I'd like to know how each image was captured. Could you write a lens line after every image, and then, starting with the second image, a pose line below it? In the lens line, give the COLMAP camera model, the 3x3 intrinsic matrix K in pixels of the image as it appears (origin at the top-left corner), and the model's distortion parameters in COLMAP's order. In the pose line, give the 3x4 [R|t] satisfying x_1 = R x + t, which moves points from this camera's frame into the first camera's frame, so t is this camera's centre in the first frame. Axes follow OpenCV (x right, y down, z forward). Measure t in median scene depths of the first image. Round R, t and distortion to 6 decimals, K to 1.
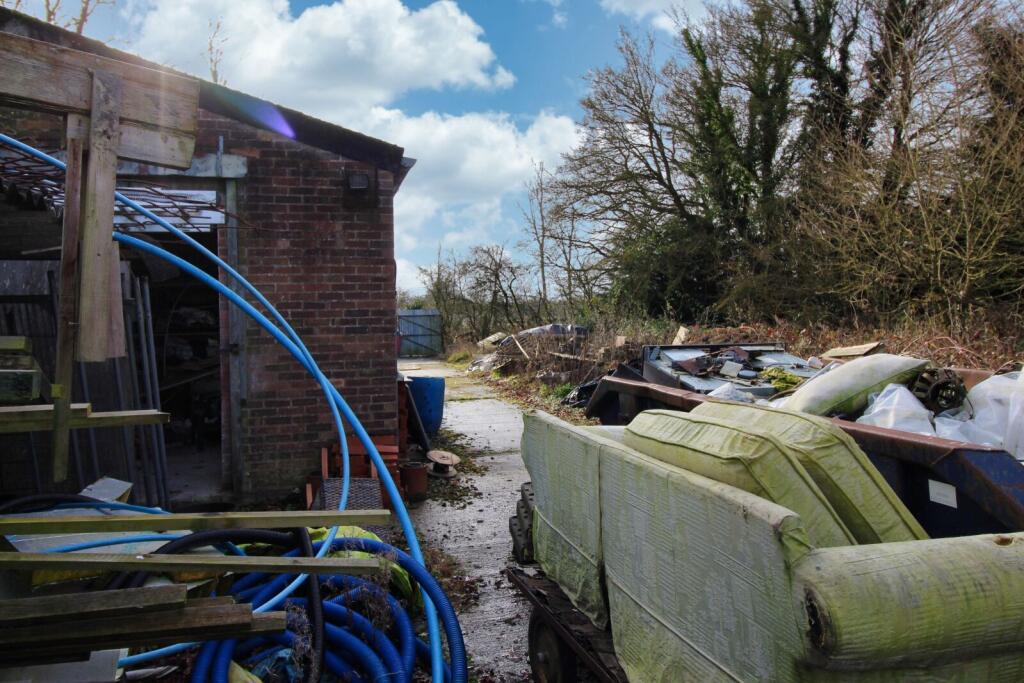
lens RADIAL K [[680.1, 0, 512.0], [0, 680.1, 341.5], [0, 0, 1]] dist [-0.019145, -0.001823]
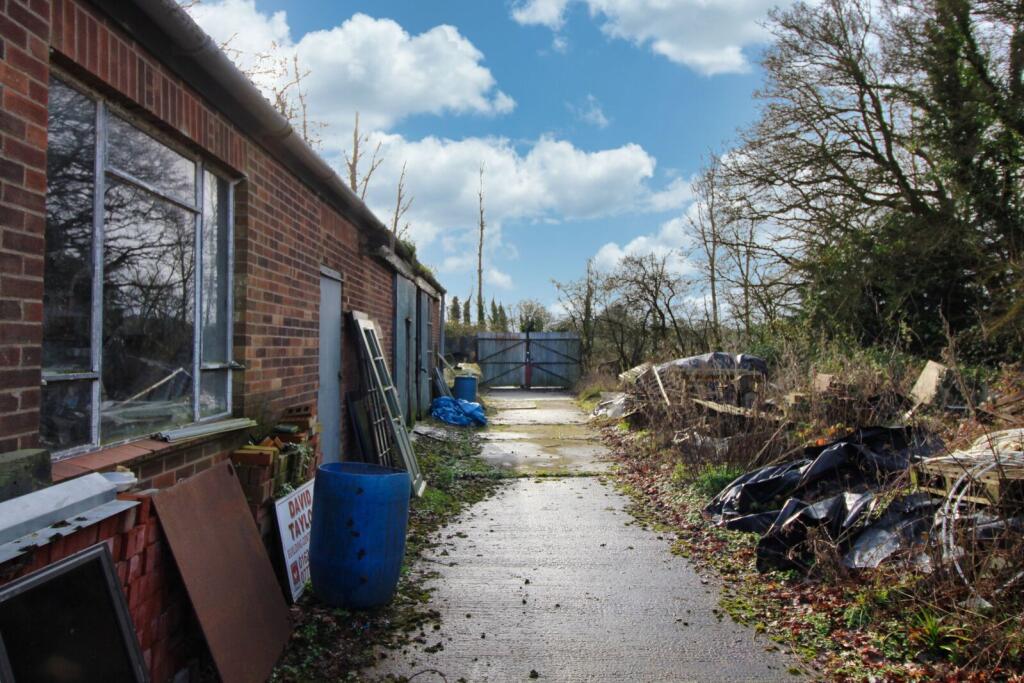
lens RADIAL K [[680.1, 0, 512.0], [0, 680.1, 341.5], [0, 0, 1]] dist [-0.019145, -0.001823]
pose [[0.967852, 0.013874, -0.251138, 0.022437], [-0.023675, 0.999070, -0.036047, -0.004694], [0.250404, 0.040834, 0.967280, 0.185075]]
